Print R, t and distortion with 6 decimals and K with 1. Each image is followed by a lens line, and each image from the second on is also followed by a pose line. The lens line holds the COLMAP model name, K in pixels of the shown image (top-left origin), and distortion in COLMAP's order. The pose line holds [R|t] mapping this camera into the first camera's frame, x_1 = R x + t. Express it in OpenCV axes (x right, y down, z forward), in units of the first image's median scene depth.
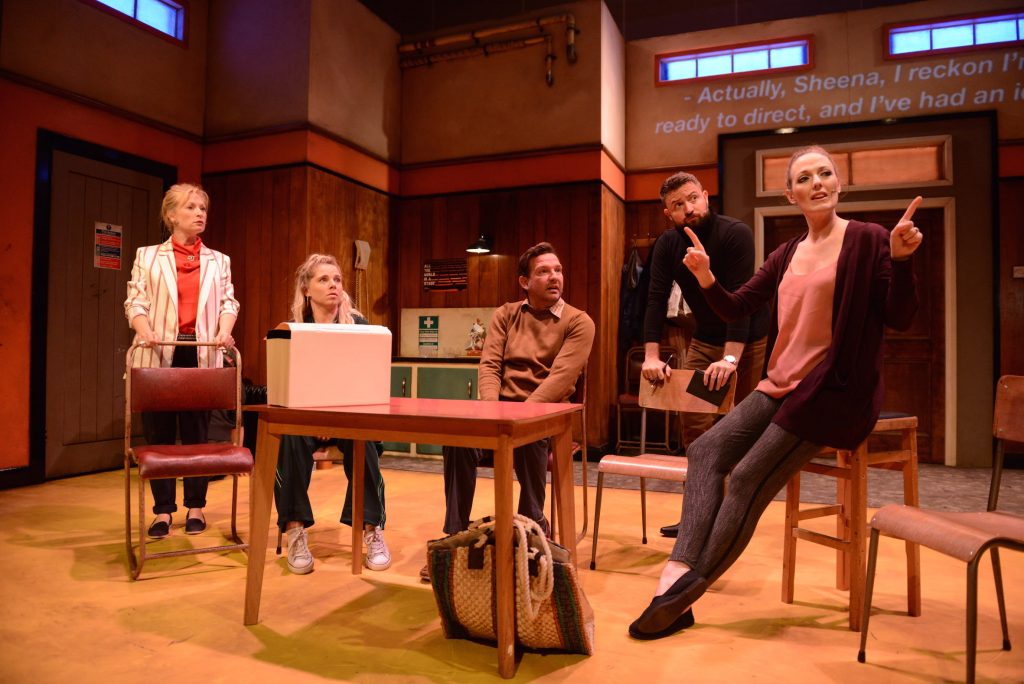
lens RADIAL K [[686.9, 0, 512.0], [0, 686.9, 342.0], [0, 0, 1]] dist [-0.045537, -0.002307]
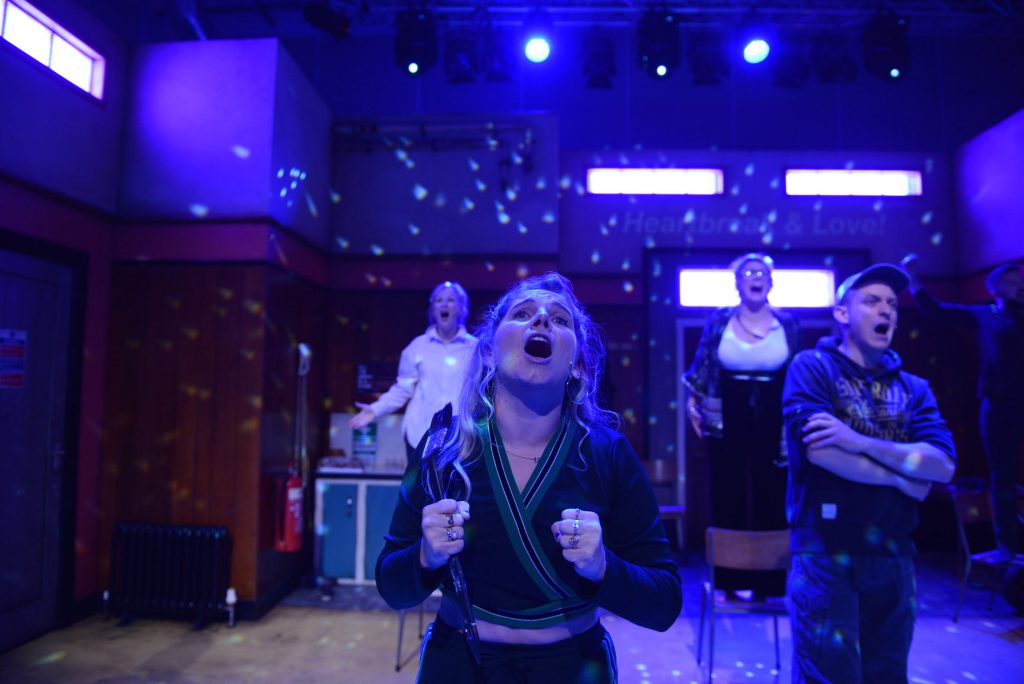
lens RADIAL K [[686.9, 0, 512.0], [0, 686.9, 342.0], [0, 0, 1]] dist [-0.045537, -0.002307]
pose [[0.941470, 0.025924, 0.336098, -0.252307], [-0.007095, 0.998342, -0.057128, -0.096705], [-0.337022, 0.051399, 0.940093, 0.070462]]
